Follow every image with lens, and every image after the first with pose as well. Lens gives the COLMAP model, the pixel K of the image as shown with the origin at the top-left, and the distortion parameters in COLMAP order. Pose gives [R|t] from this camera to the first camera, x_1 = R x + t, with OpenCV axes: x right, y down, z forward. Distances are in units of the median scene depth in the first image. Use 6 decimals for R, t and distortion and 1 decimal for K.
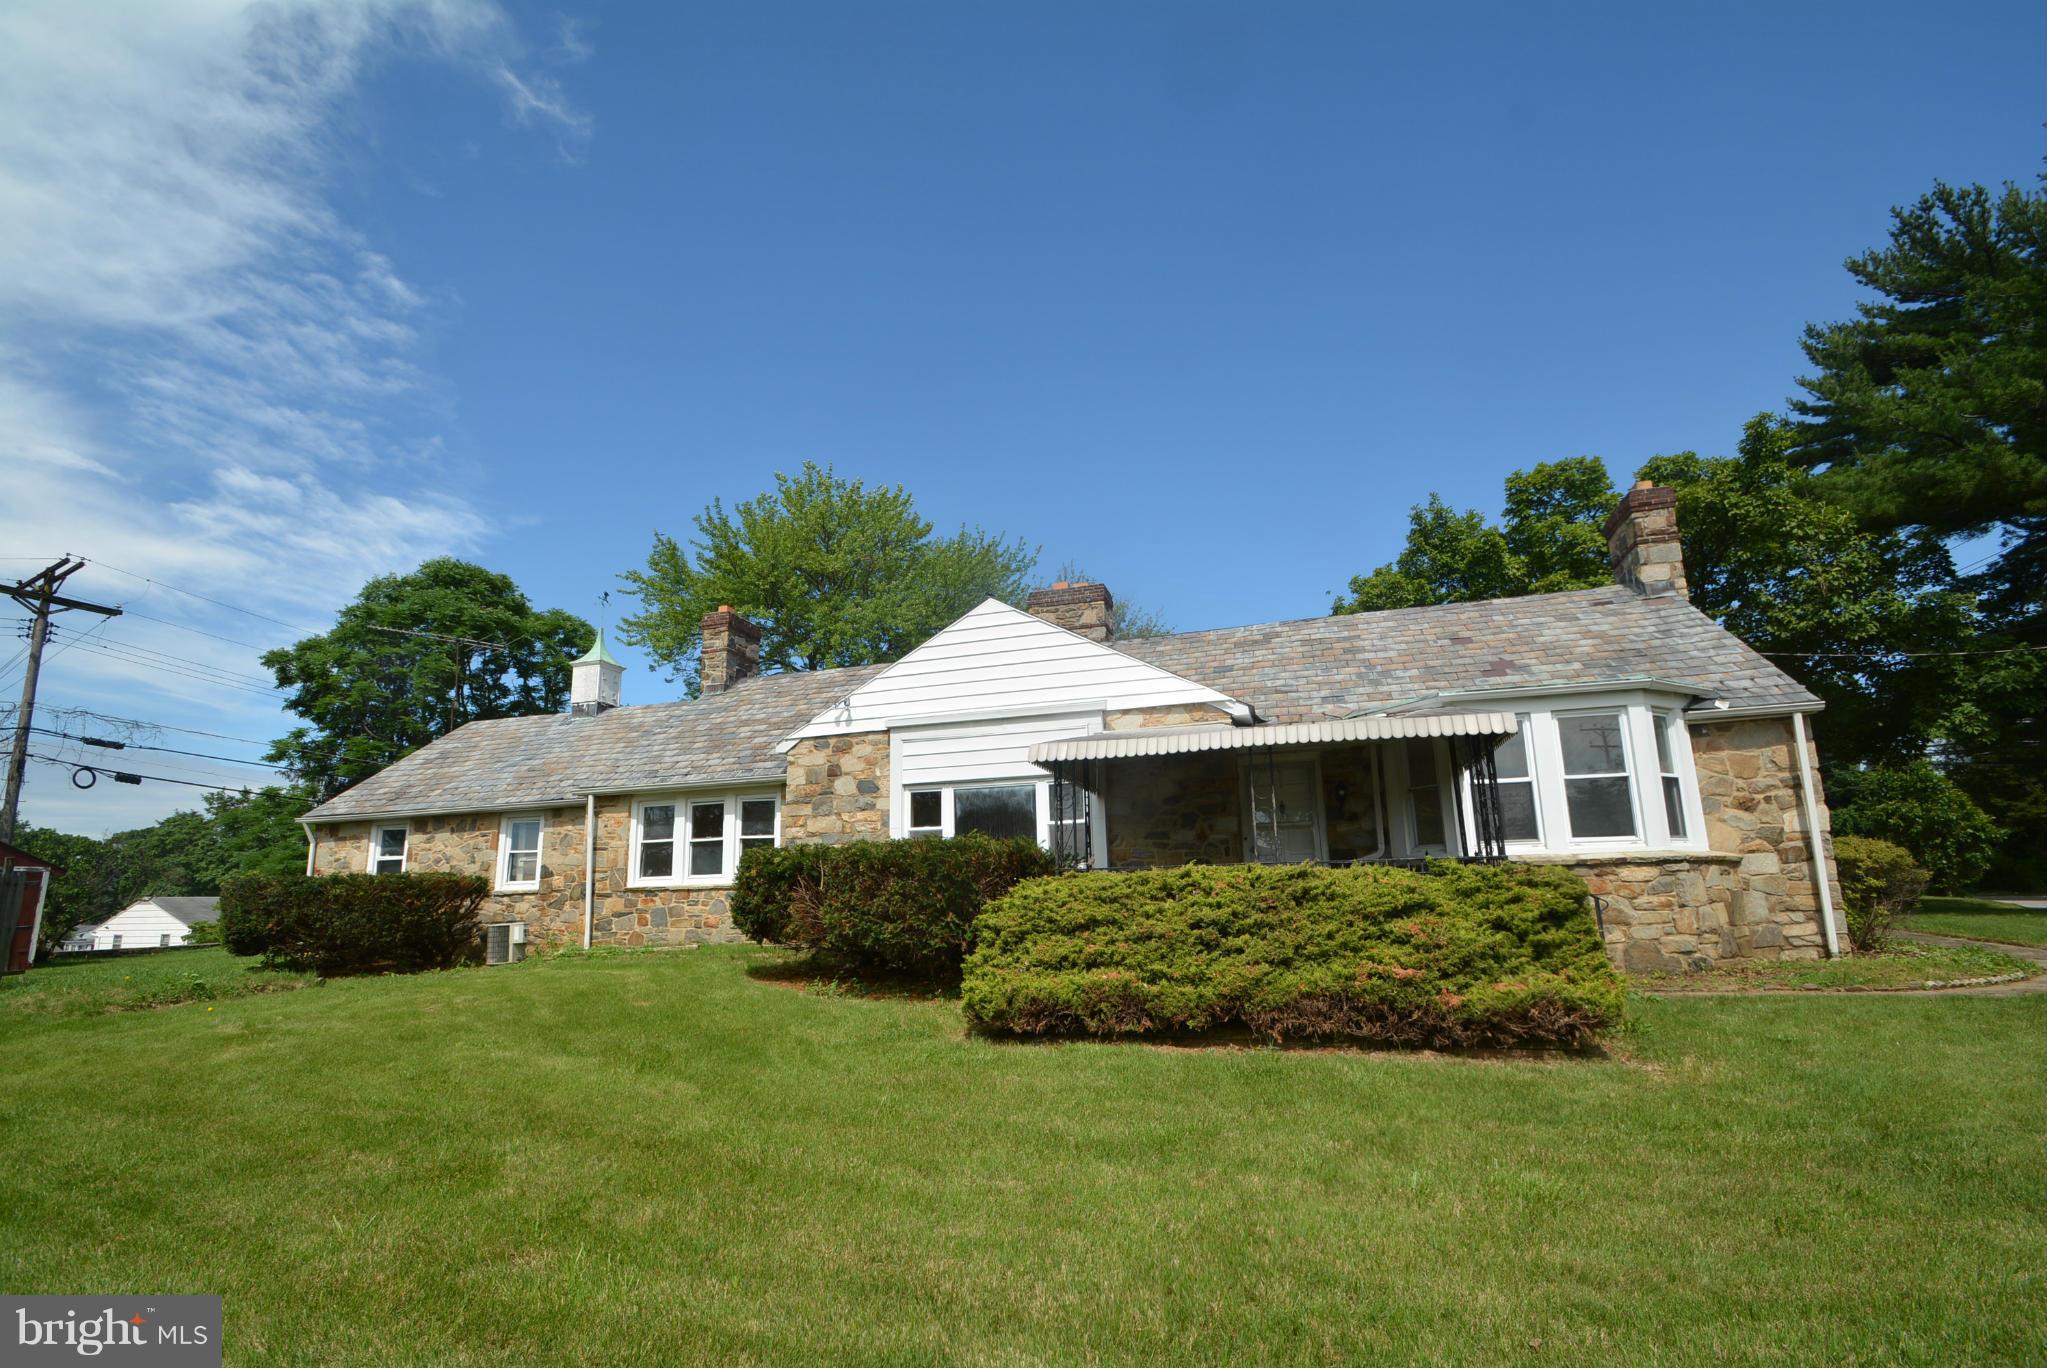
lens RADIAL K [[895.0, 0, 1012.5], [0, 895.0, 726.8], [0, 0, 1]] dist [0.007157, -0.013618]
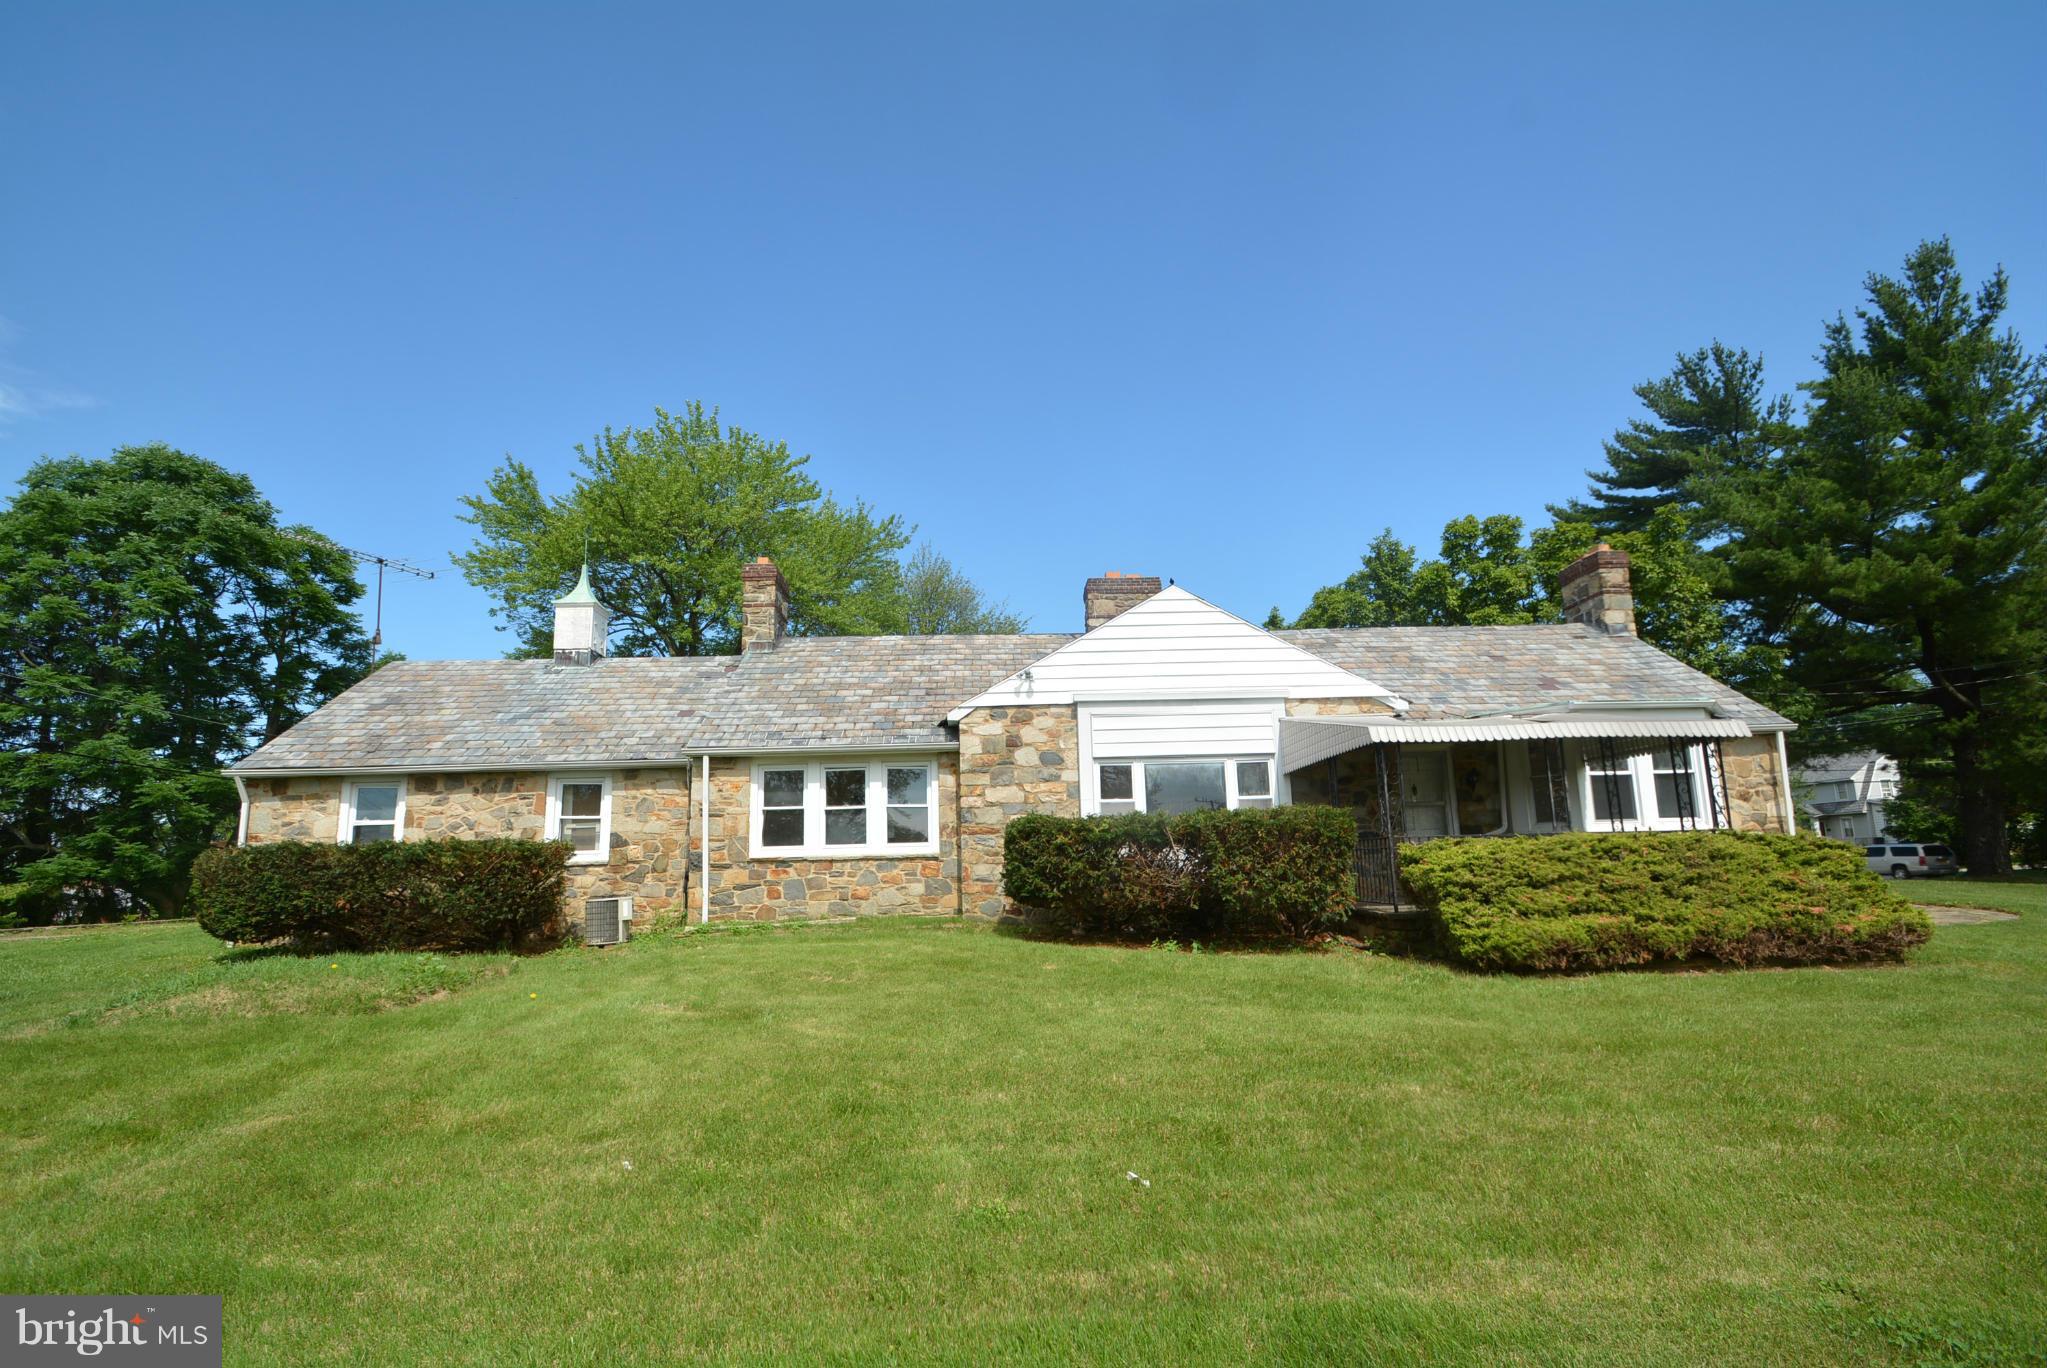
lens RADIAL K [[895.0, 0, 1012.5], [0, 895.0, 726.8], [0, 0, 1]] dist [0.007157, -0.013618]
pose [[0.945065, 0.050060, 0.323028, -0.488511], [-0.056234, 0.998369, 0.009803, 0.021646], [-0.322010, -0.027430, 0.946339, 0.048673]]
